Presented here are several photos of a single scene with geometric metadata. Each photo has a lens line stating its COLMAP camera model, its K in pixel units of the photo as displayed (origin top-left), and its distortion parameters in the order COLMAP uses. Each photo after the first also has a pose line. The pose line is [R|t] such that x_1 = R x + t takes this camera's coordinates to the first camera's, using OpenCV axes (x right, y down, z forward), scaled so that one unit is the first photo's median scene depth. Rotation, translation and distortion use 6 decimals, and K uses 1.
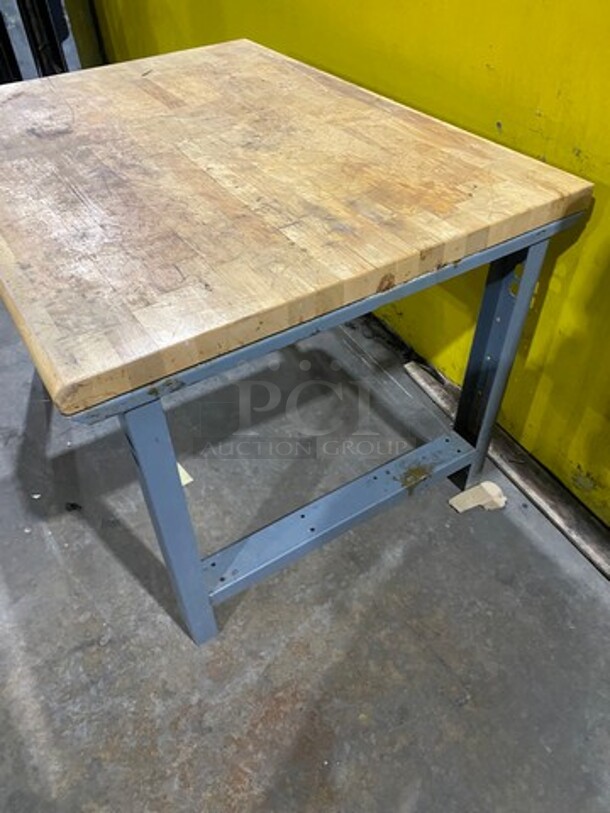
lens RADIAL K [[614.4, 0, 312.6], [0, 614.4, 410.1], [0, 0, 1]] dist [0.008337, -0.005927]
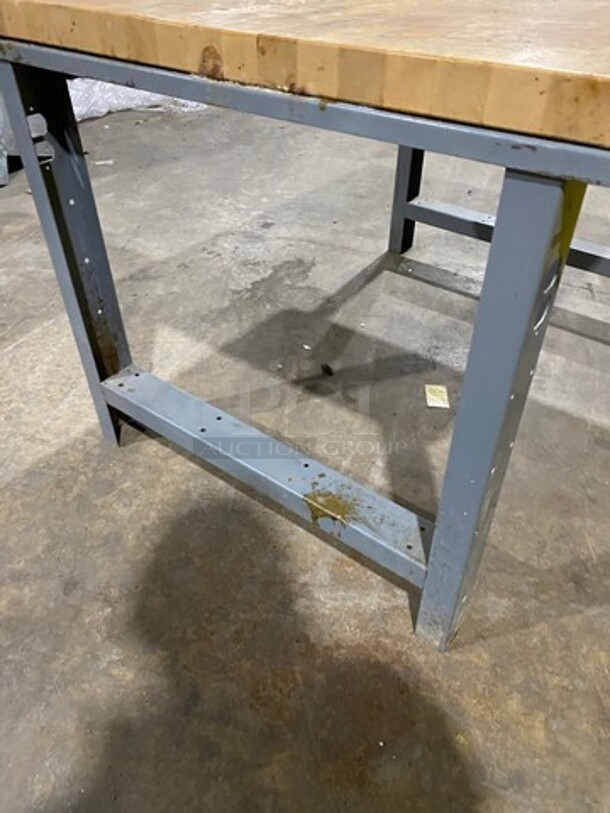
lens RADIAL K [[619.1, 0, 305.0], [0, 619.1, 406.5], [0, 0, 1]] dist [0.024147, -0.008901]
pose [[0.344249, 0.602920, -0.719708, 0.671015], [-0.666827, 0.696640, 0.264640, -0.147380], [0.660934, 0.388819, 0.641861, 0.584347]]
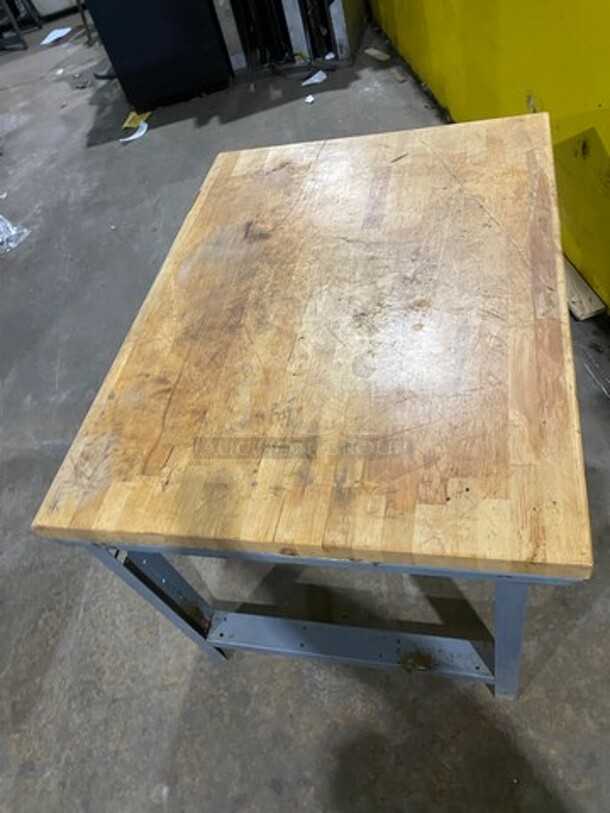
lens RADIAL K [[620.0, 0, 306.3], [0, 620.0, 419.3], [0, 0, 1]] dist [0.031695, -0.011337]
pose [[0.708442, 0.453731, -0.540591, 0.480325], [-0.324647, 0.889616, 0.321228, -0.593549], [0.626669, -0.052071, 0.777544, 0.131301]]
